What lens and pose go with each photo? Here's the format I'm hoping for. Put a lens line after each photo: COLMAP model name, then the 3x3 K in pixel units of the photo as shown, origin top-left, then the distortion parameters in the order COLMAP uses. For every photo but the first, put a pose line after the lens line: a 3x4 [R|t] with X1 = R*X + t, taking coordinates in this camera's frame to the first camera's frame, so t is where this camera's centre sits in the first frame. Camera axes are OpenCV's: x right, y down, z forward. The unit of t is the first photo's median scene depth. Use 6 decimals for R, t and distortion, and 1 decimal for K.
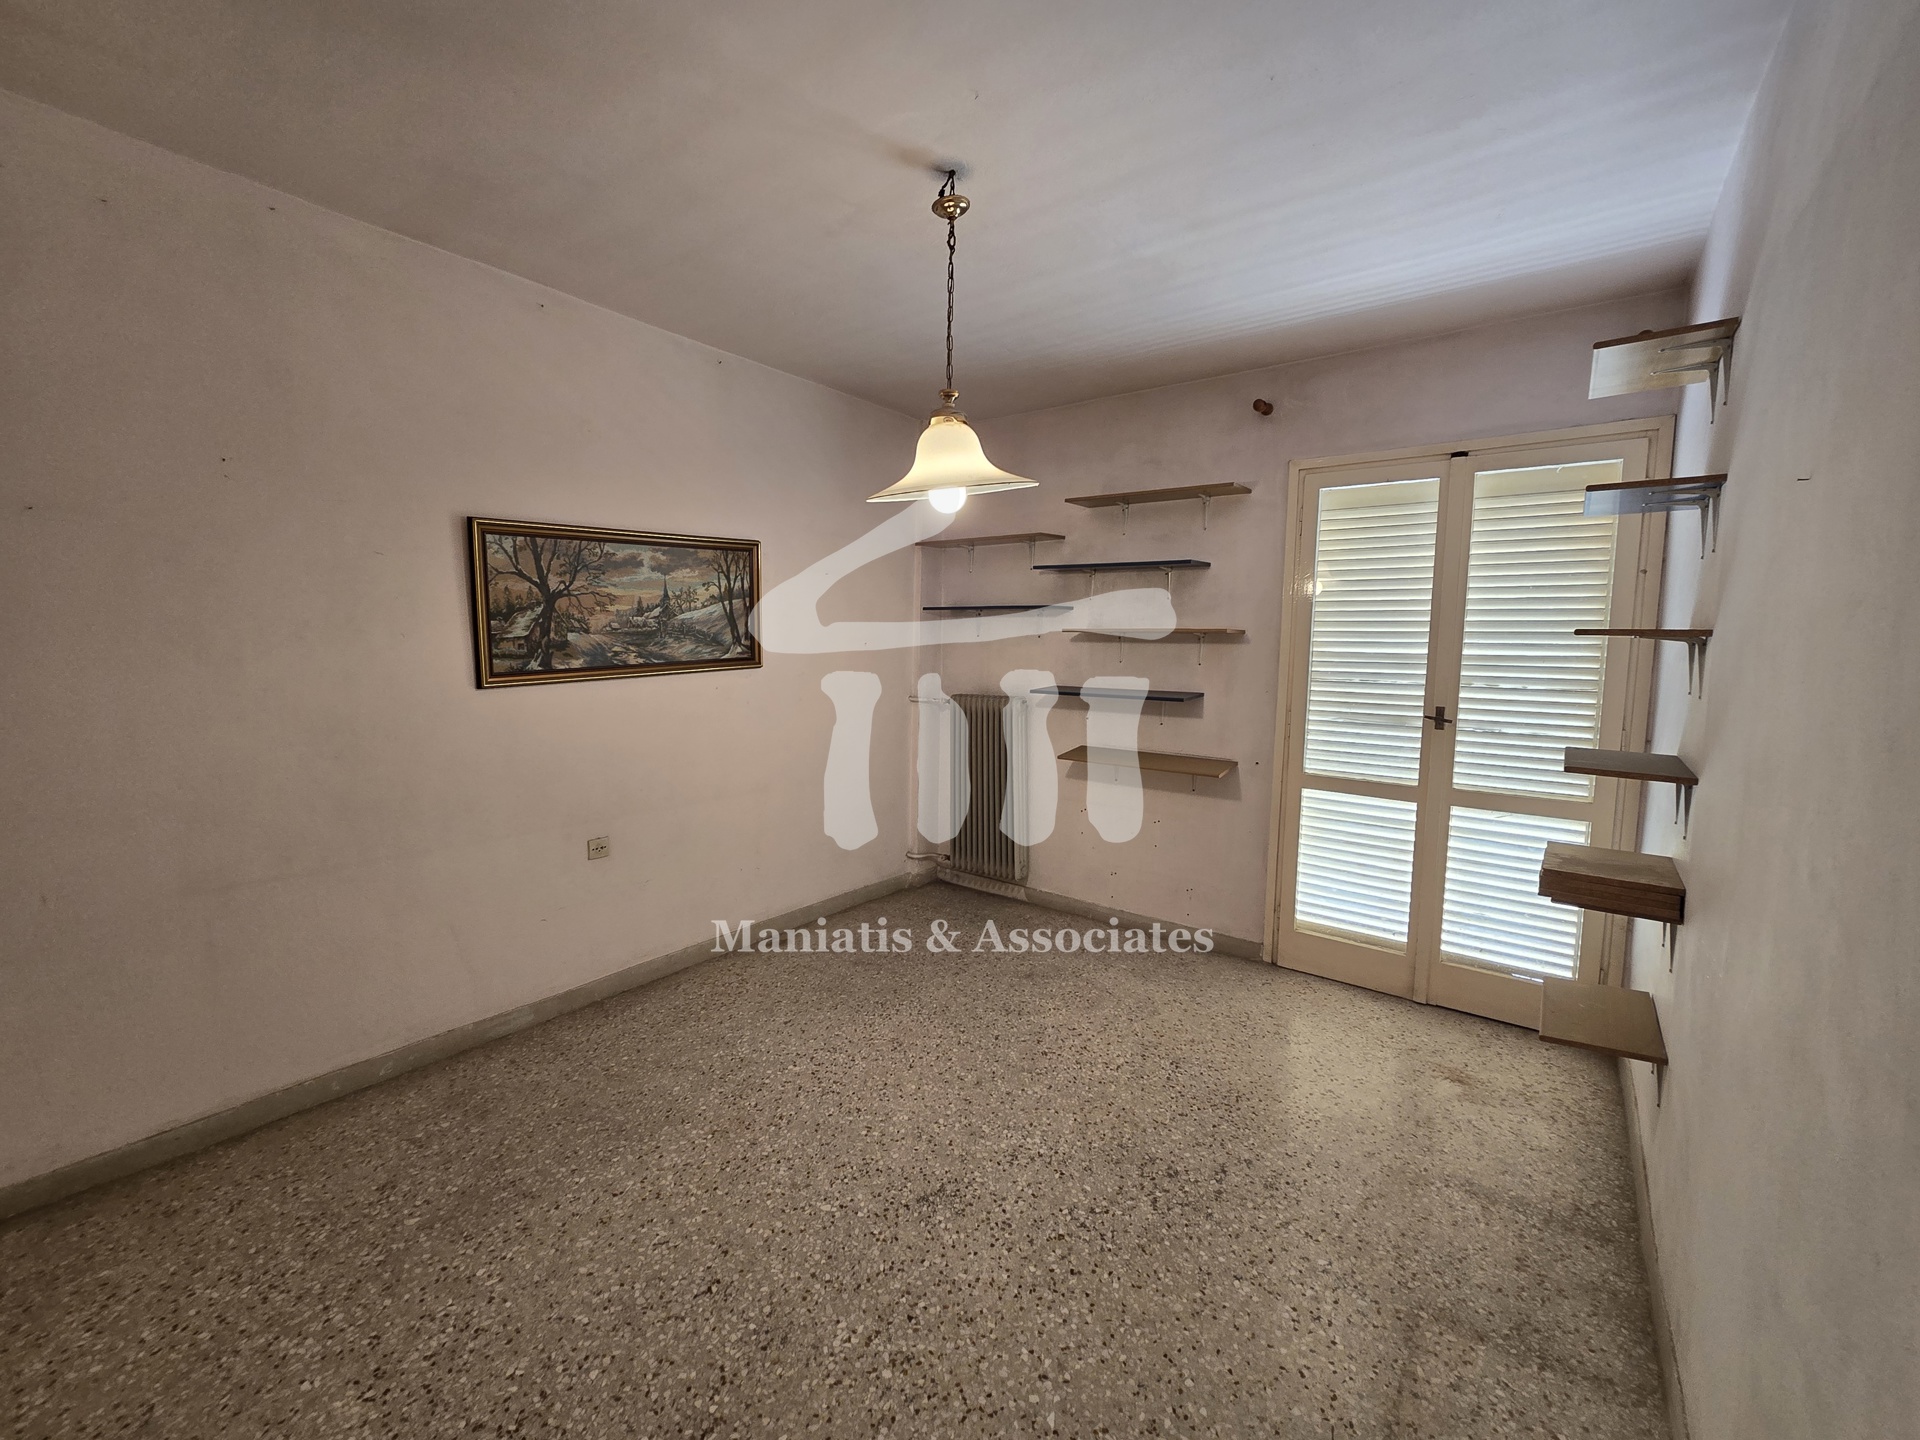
lens RADIAL K [[767.2, 0, 960.0], [0, 767.2, 720.0], [0, 0, 1]] dist [0.024662, -0.000724]
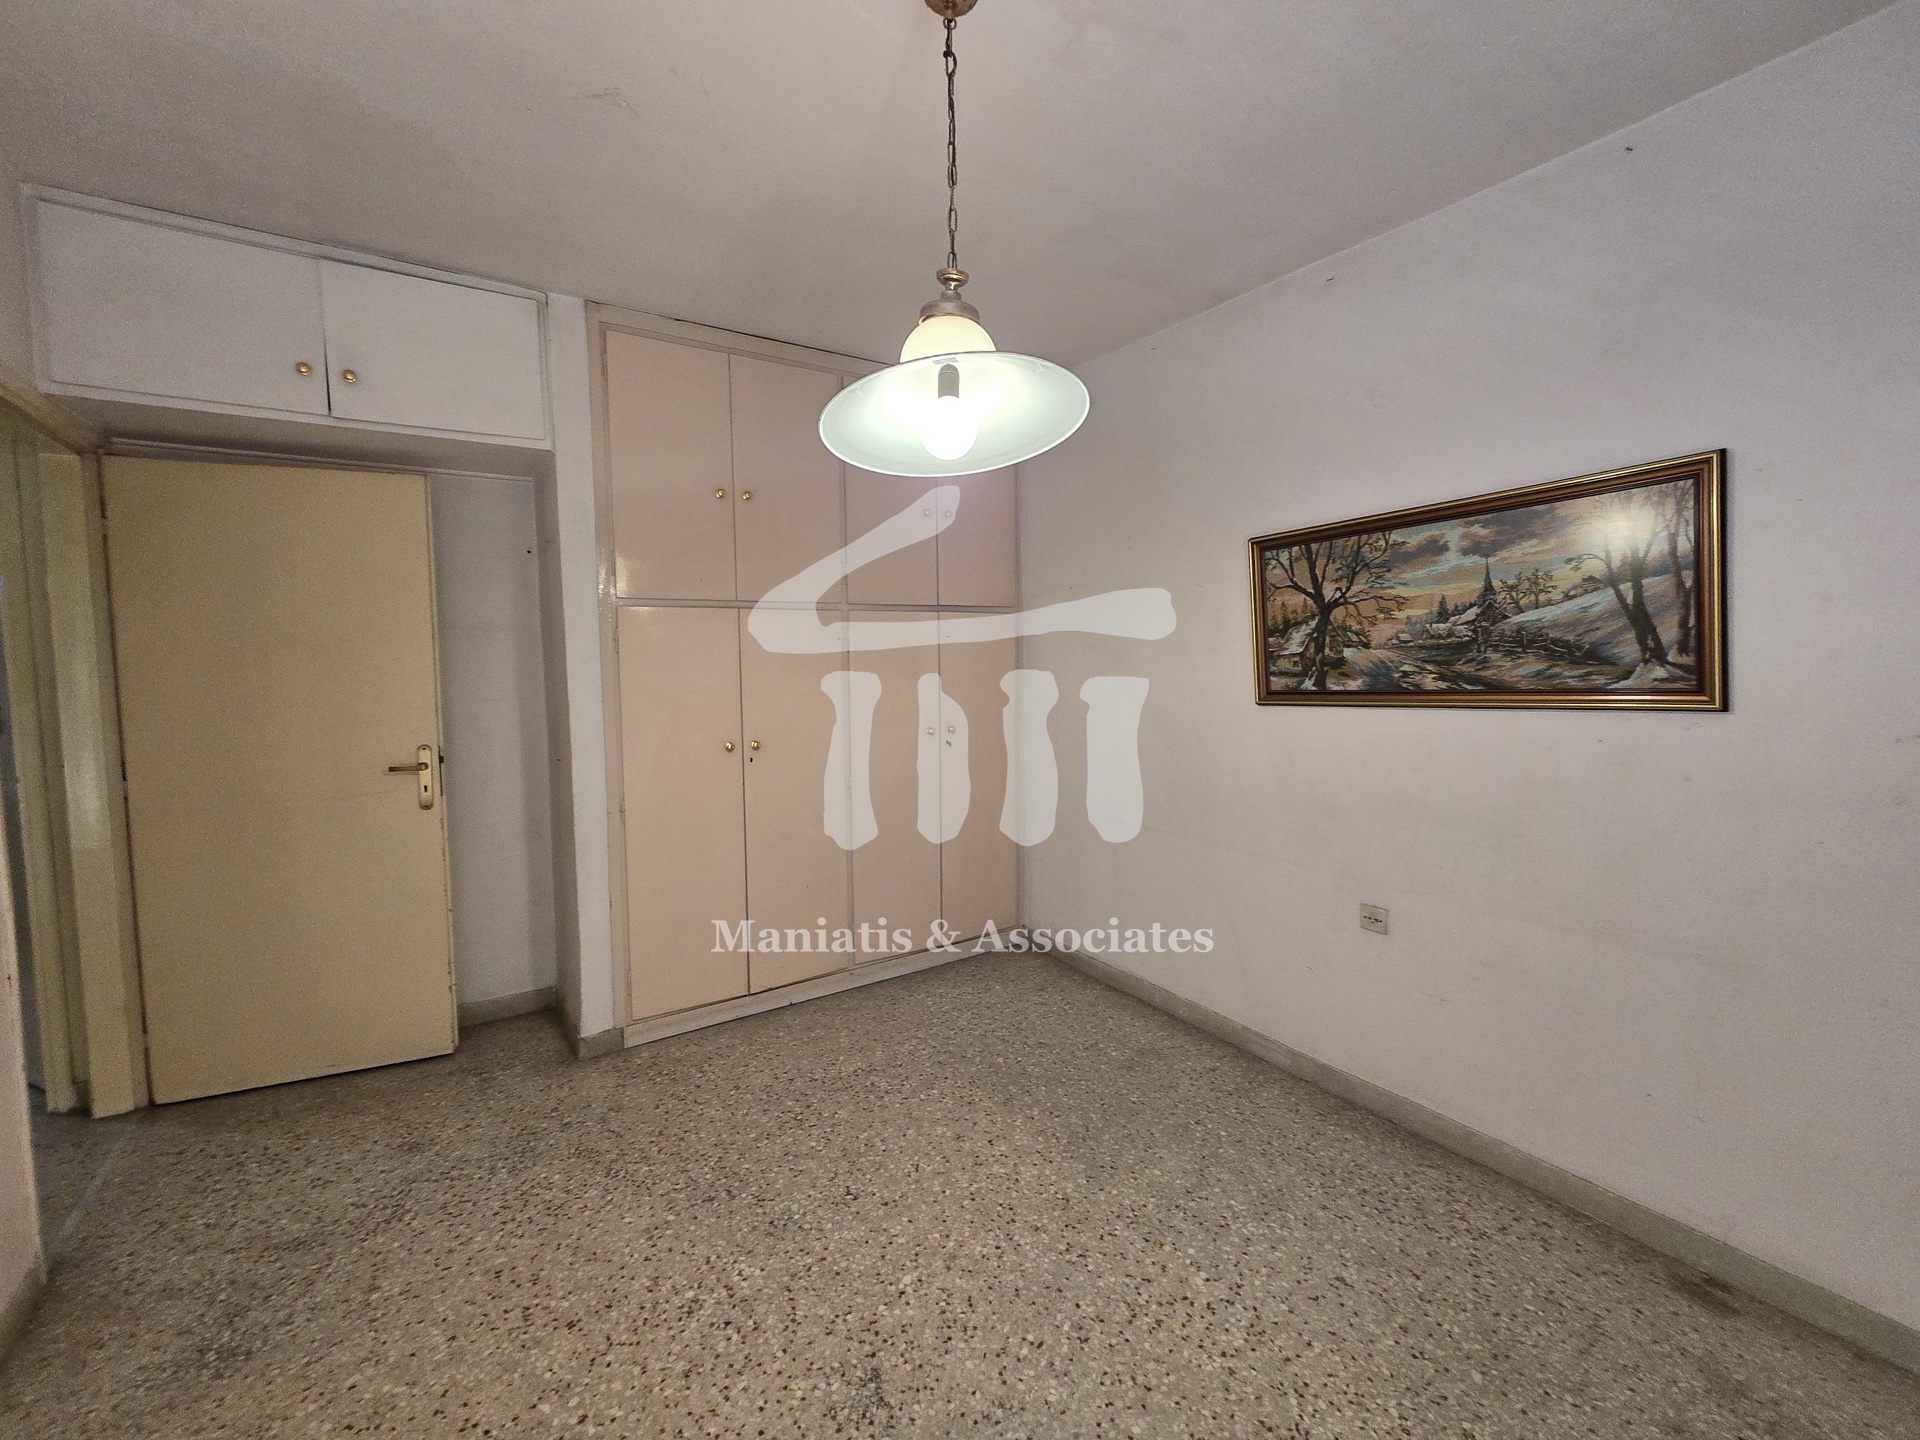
lens RADIAL K [[779.9, 0, 957.6], [0, 779.9, 721.4], [0, 0, 1]] dist [0.001046, -0.001034]
pose [[-0.308896, 0.071877, -0.948376, 0.441775], [-0.099725, 0.989196, 0.107452, -0.084528], [0.945853, 0.127768, -0.298391, 0.877389]]
